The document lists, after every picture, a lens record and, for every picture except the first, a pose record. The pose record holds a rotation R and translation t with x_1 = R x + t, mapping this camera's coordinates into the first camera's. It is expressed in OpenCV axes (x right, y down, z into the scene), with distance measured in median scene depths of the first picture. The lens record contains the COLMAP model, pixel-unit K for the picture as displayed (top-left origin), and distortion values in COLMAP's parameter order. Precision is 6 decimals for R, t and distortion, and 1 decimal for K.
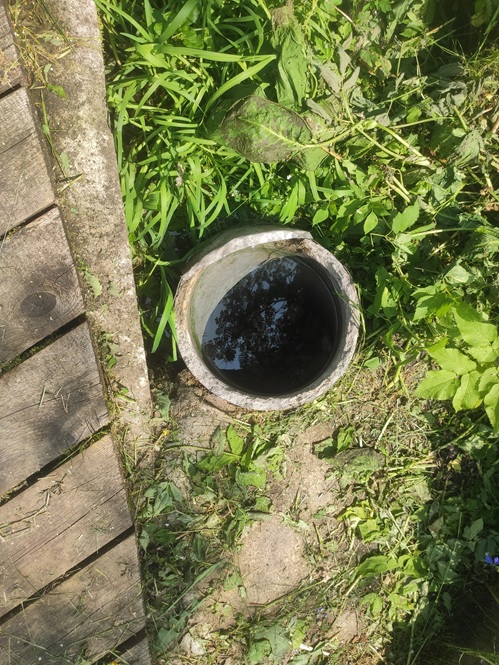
lens RADIAL K [[500.2, 0, 249.1], [0, 500.2, 333.1], [0, 0, 1]] dist [0.025730, -0.004314]
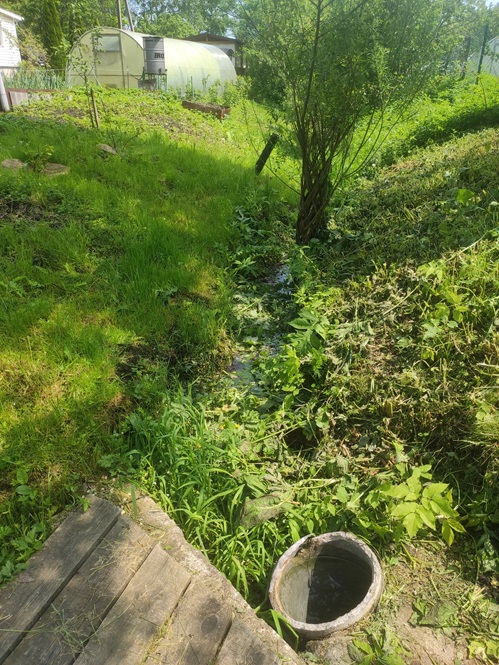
lens RADIAL K [[500.2, 0, 249.2], [0, 500.2, 332.5], [0, 0, 1]] dist [0.025730, -0.004314]
pose [[0.803321, -0.447811, 0.392609, -0.451166], [0.536802, 0.258962, -0.802984, 0.958032], [0.257914, 0.855806, 0.448415, -0.495918]]
